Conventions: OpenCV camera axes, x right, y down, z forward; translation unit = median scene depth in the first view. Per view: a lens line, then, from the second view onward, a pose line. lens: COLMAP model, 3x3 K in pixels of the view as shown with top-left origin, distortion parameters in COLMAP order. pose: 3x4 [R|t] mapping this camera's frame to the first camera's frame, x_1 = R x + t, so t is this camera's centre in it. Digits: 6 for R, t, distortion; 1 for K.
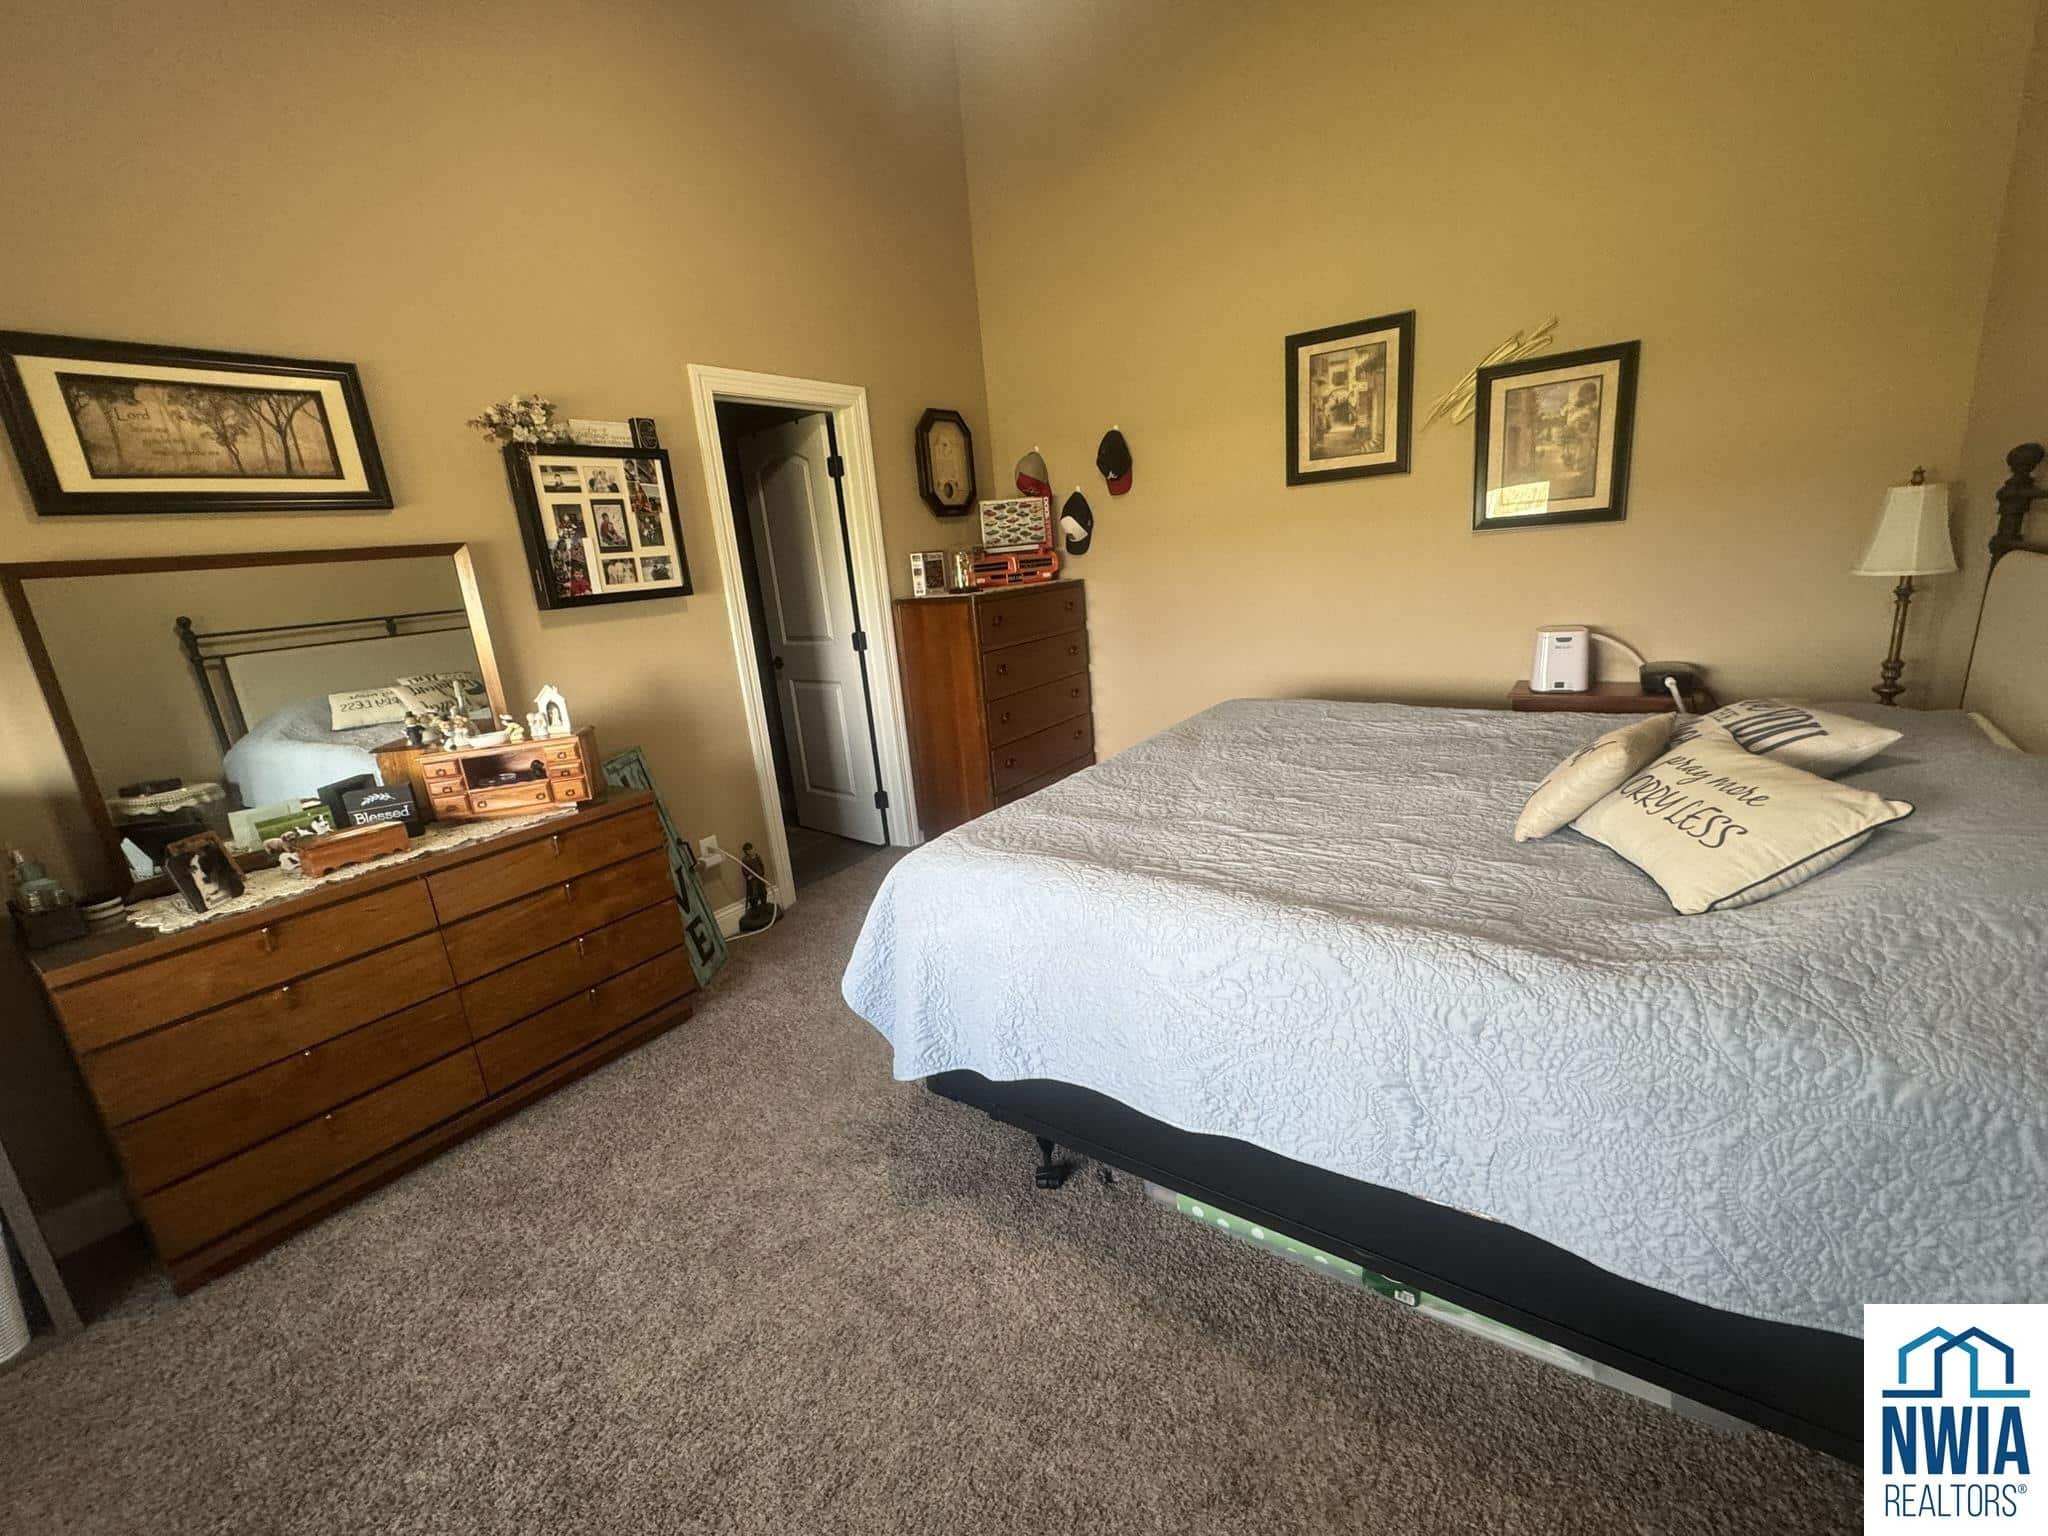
lens RADIAL K [[841.0, 0, 1020.9], [0, 841.0, 760.8], [0, 0, 1]] dist [0.000015, -0.000142]
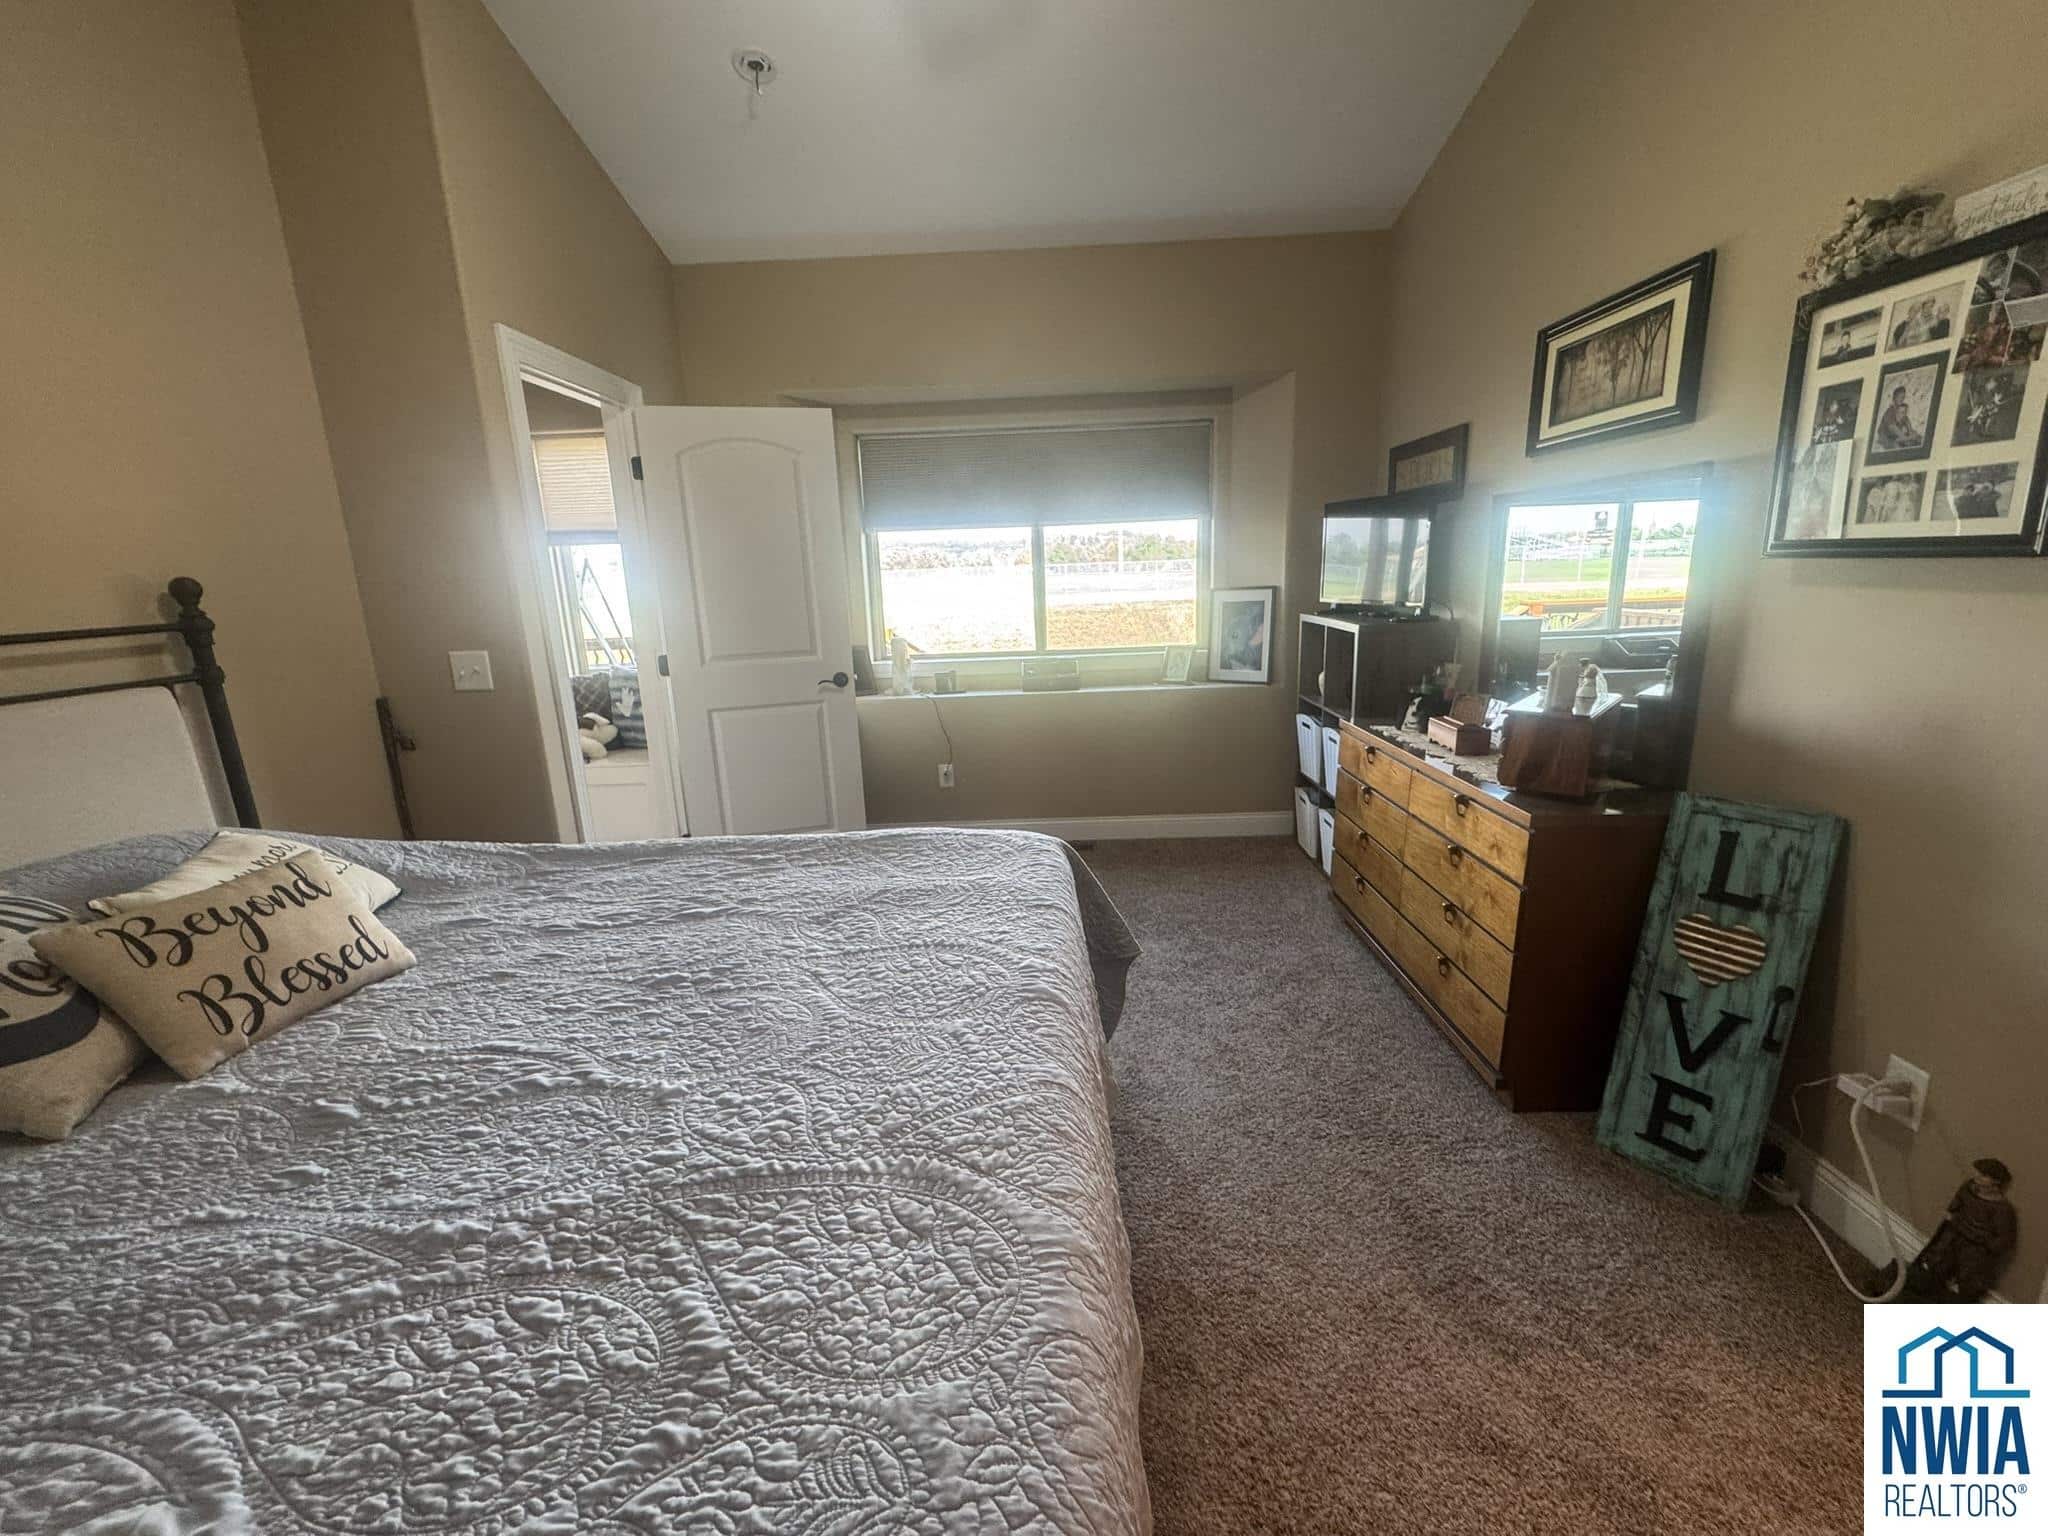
lens RADIAL K [[841.0, 0, 1019.1], [0, 841.0, 772.2], [0, 0, 1]] dist [0.000015, -0.000142]
pose [[-0.819313, 0.245716, -0.518025, 0.293543], [-0.034749, 0.880569, 0.472642, -0.308720], [0.572293, 0.405242, -0.712923, 1.146846]]
